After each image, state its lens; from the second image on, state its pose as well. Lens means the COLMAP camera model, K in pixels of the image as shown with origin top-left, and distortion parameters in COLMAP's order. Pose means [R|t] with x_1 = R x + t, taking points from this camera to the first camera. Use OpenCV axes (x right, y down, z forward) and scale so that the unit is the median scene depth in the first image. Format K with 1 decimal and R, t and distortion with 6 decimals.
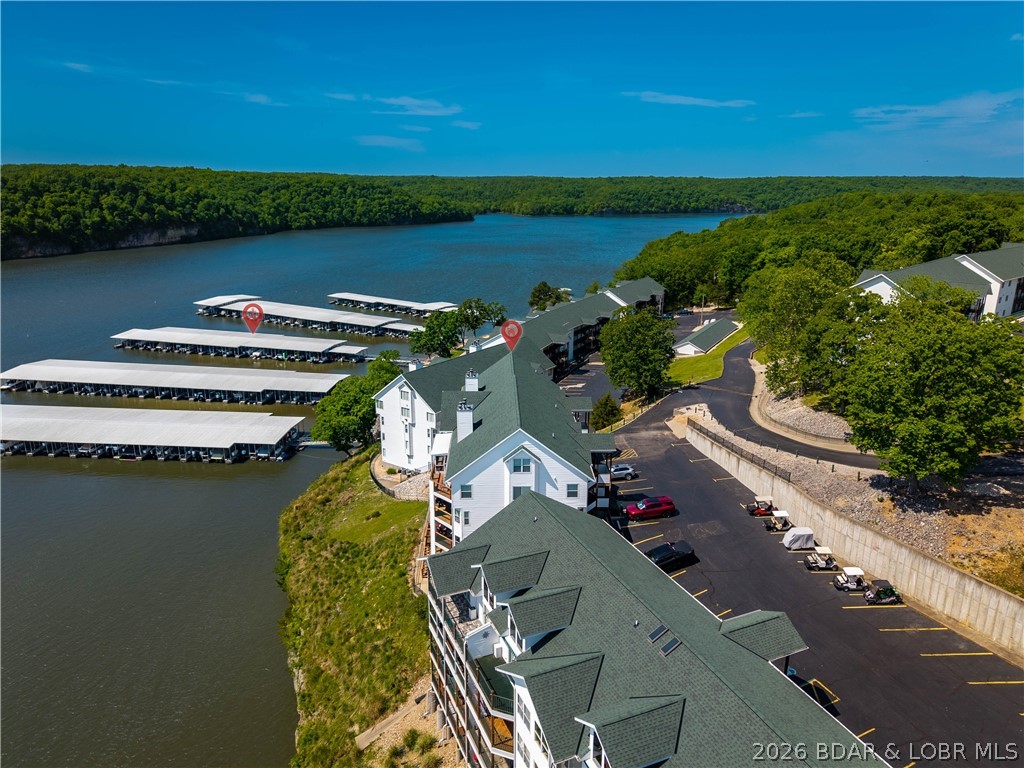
lens RADIAL K [[686.7, 0, 507.1], [0, 686.7, 376.2], [0, 0, 1]] dist [0.018412, -0.019278]
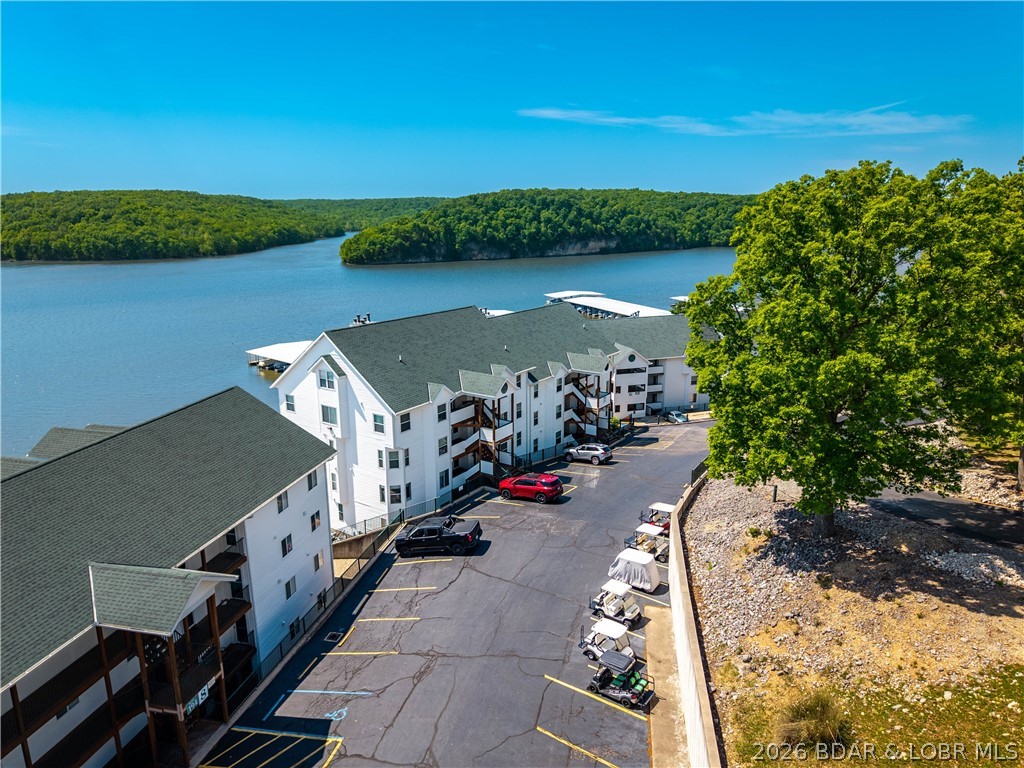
lens RADIAL K [[686.7, 0, 506.0], [0, 686.7, 375.6], [0, 0, 1]] dist [0.018412, -0.019278]
pose [[0.805464, 0.131842, -0.577794, 0.066613], [-0.153693, 0.988055, 0.011203, 0.008290], [0.572369, 0.079780, 0.816106, 0.044805]]
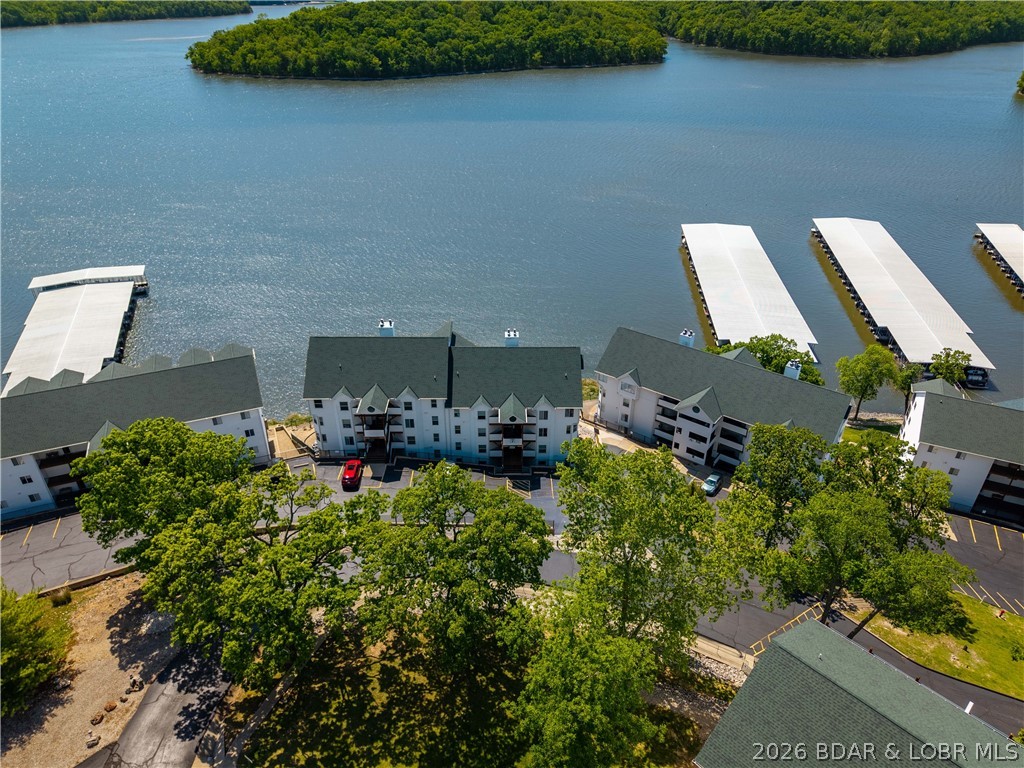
lens RADIAL K [[686.7, 0, 506.3], [0, 686.7, 379.5], [0, 0, 1]] dist [0.018412, -0.019278]
pose [[-0.013847, 0.518984, -0.854672, 0.128717], [-0.271087, 0.820793, 0.502803, -0.068522], [0.962455, 0.238653, 0.129324, 0.120778]]
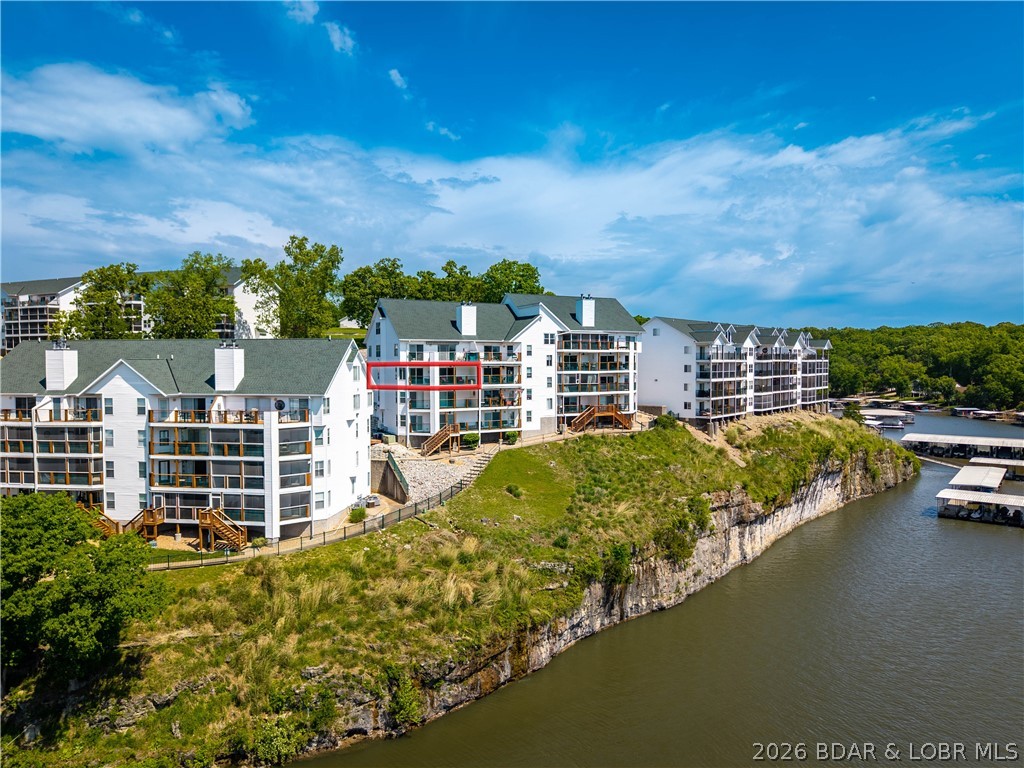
lens RADIAL K [[686.7, 0, 509.3], [0, 686.7, 389.2], [0, 0, 1]] dist [0.018412, -0.019278]
pose [[-0.463006, -0.031335, 0.885801, -0.127809], [0.244505, 0.956083, 0.161623, -0.004154], [-0.851964, 0.291415, -0.435010, 0.194074]]
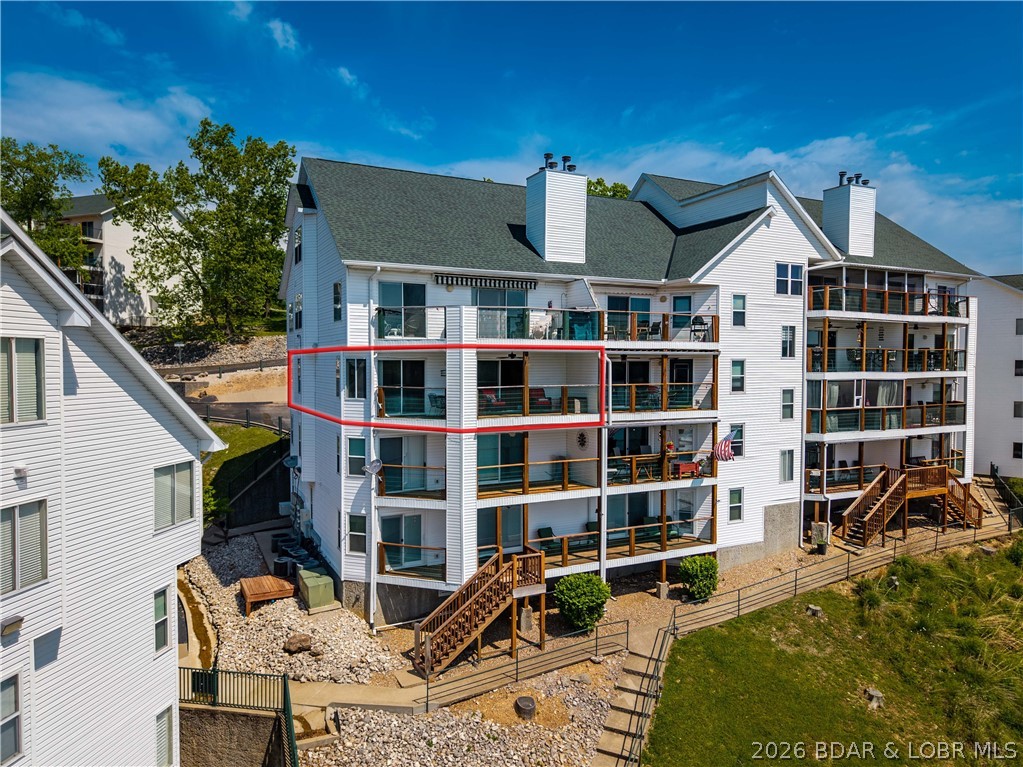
lens RADIAL K [[686.0, 0, 498.4], [0, 686.0, 390.0], [0, 0, 1]] dist [0.018412, -0.019278]
pose [[-0.422948, -0.036112, 0.905434, -0.045795], [0.245606, 0.957234, 0.152905, 0.005299], [-0.872234, 0.287051, -0.395991, 0.163827]]
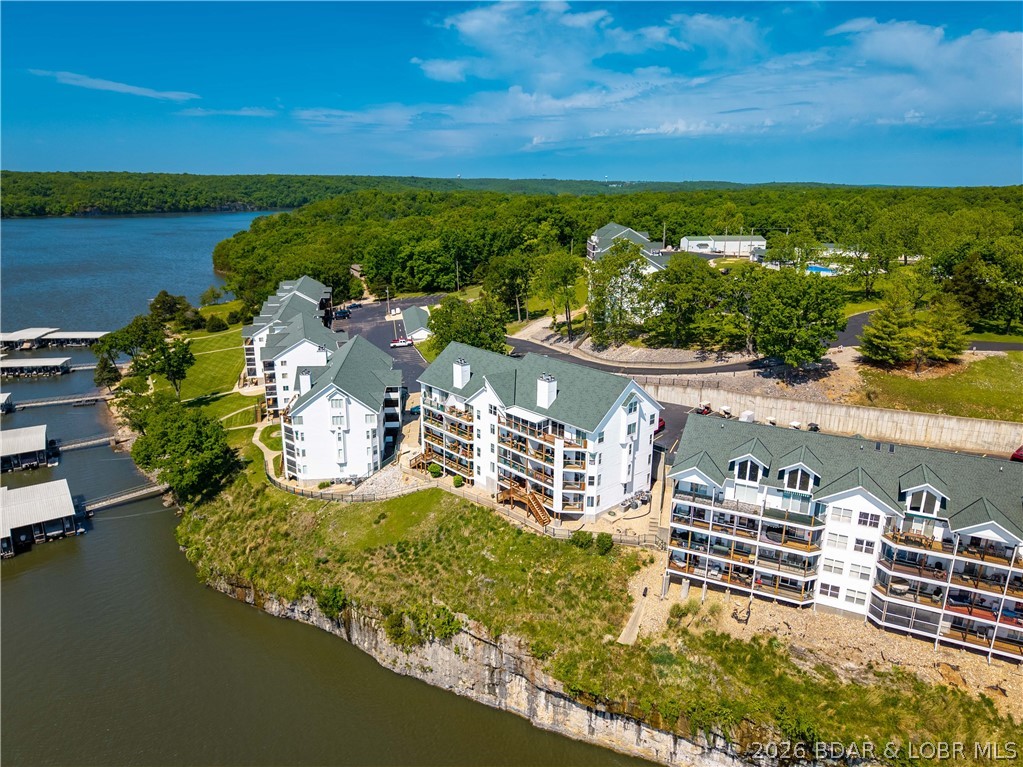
lens RADIAL K [[686.0, 0, 507.0], [0, 686.0, 381.8], [0, 0, 1]] dist [0.018412, -0.019278]
pose [[0.751578, -0.177439, 0.635332, -0.098894], [0.169902, 0.982718, 0.073470, -0.005688], [-0.637389, 0.052726, 0.768736, 0.013395]]
